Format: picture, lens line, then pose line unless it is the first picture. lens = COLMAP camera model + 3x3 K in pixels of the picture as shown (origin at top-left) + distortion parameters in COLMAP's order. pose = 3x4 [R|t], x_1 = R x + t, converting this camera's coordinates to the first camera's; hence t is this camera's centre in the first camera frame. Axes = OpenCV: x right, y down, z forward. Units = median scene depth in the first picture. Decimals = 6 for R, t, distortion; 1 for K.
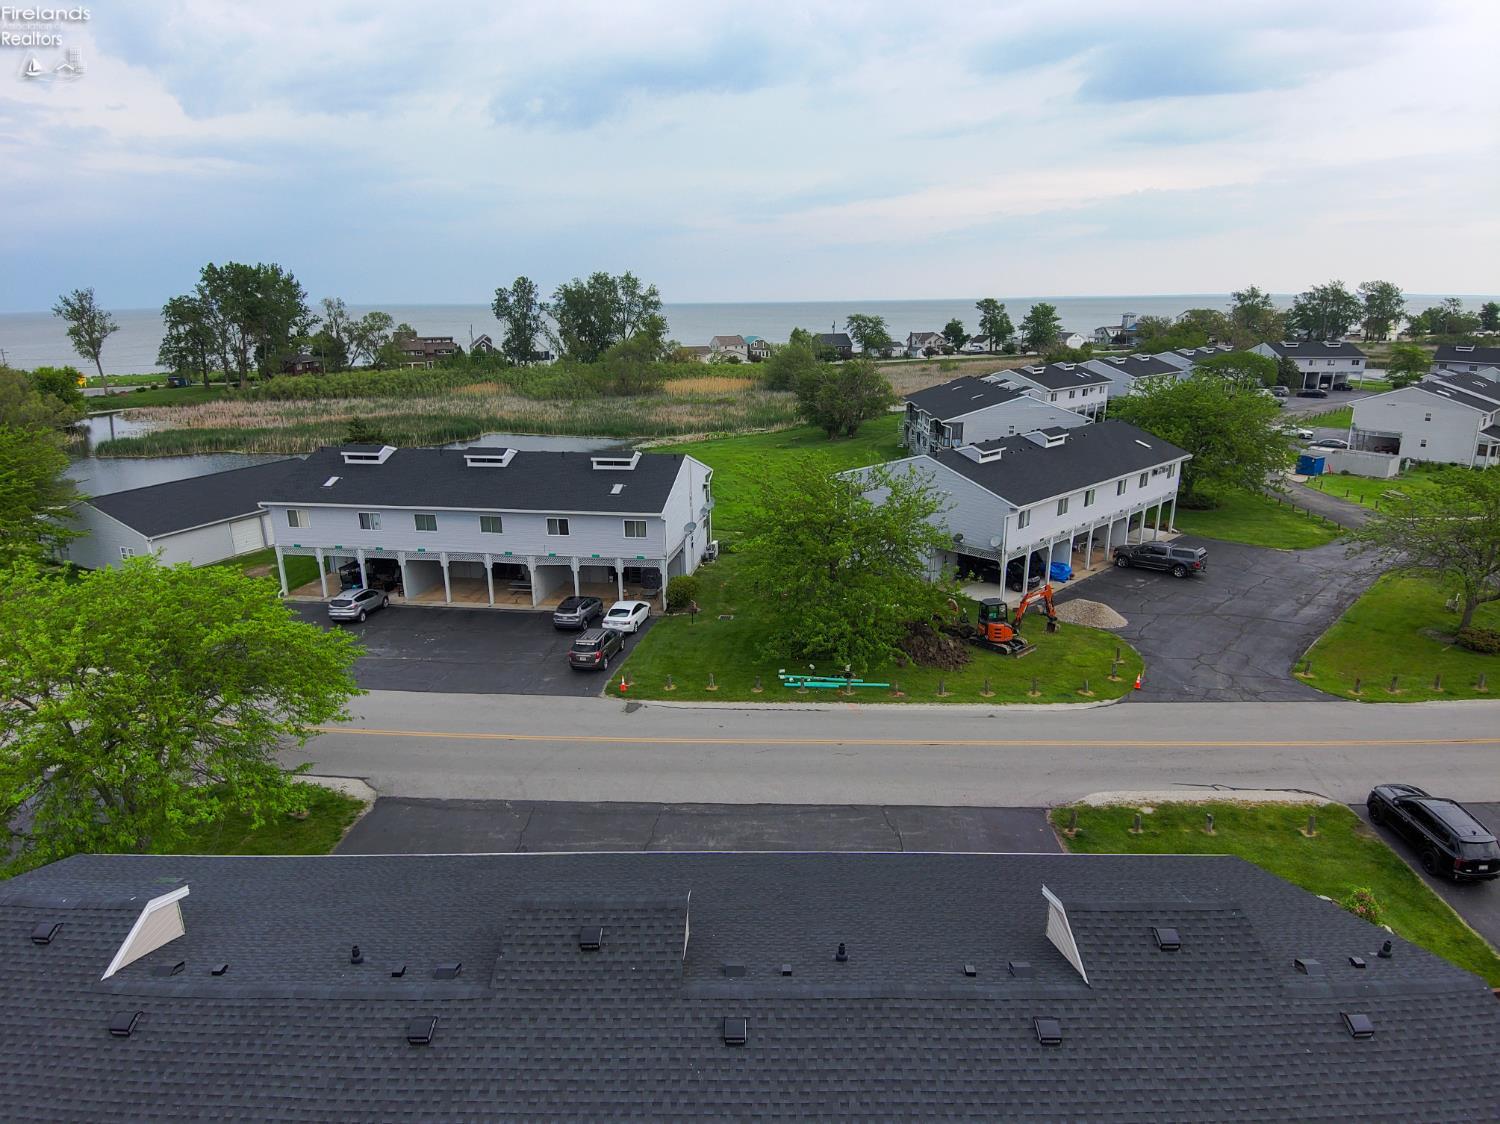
lens RADIAL K [[891.6, 0, 752.7], [0, 891.6, 538.4], [0, 0, 1]] dist [0.056635, -0.034333]
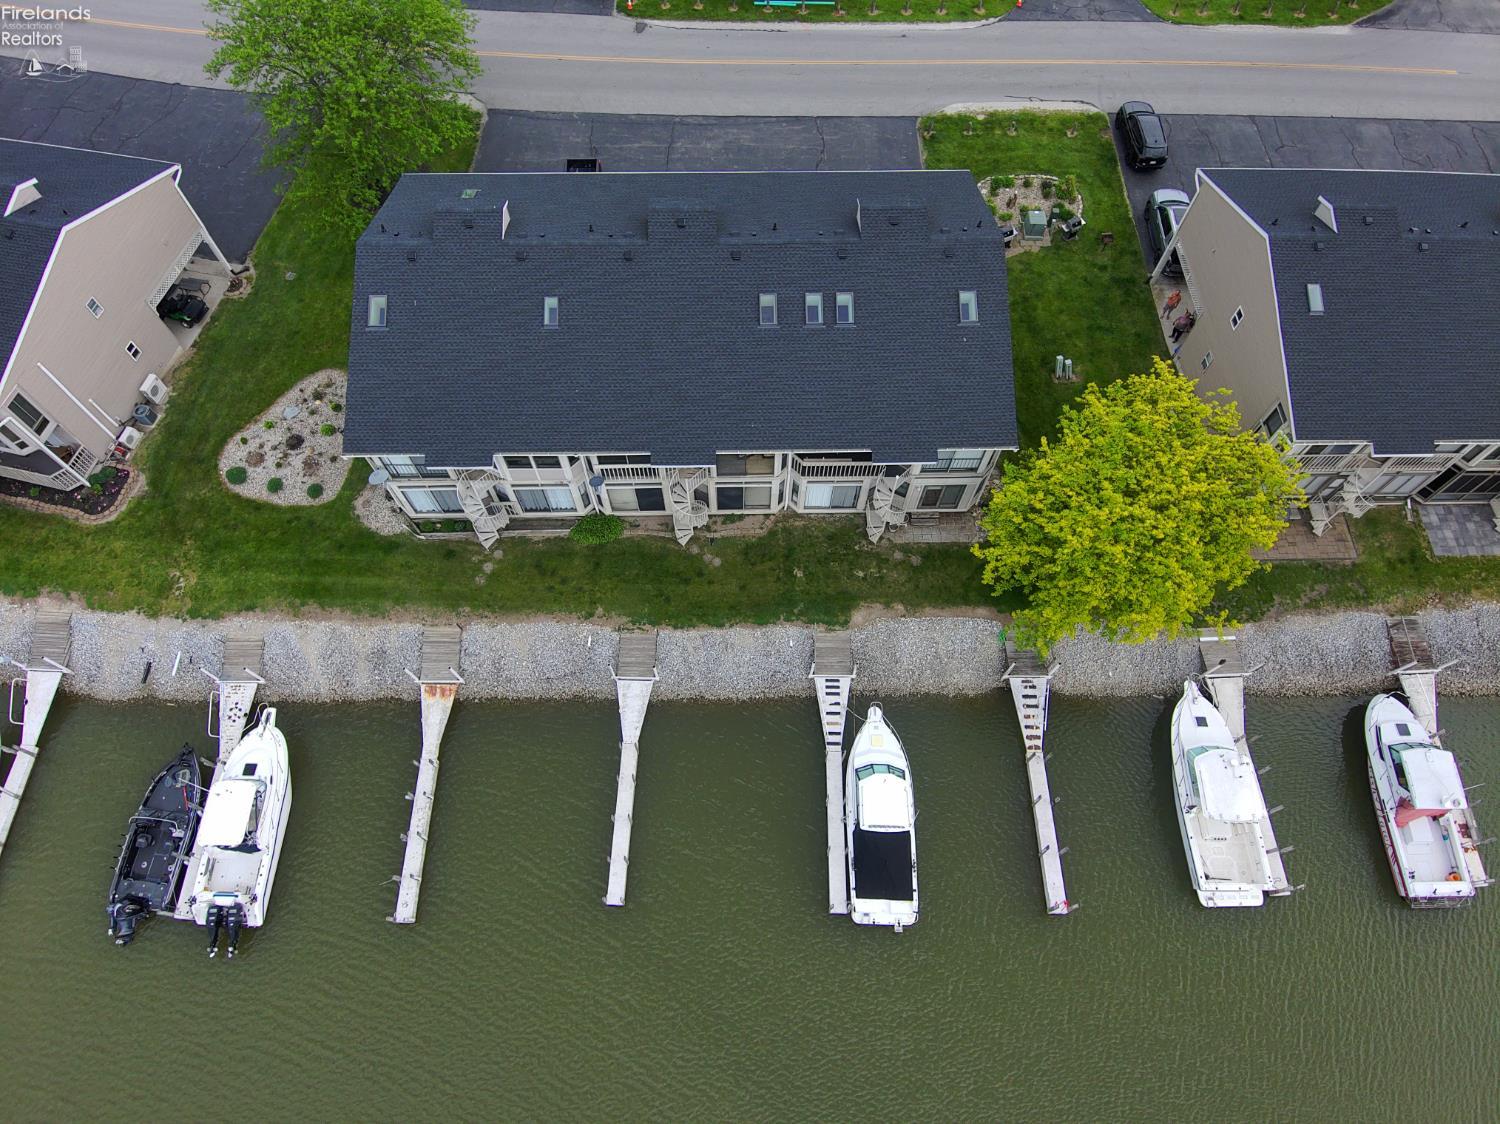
lens RADIAL K [[909.7, 0, 749.8], [0, 909.7, 597.2], [0, 0, 1]] dist [0.055152, -0.090982]
pose [[0.999502, -0.018780, 0.025347, -0.026492], [-0.007255, 0.645101, 0.764063, -0.377145], [-0.030701, -0.763867, 0.644644, -0.659644]]
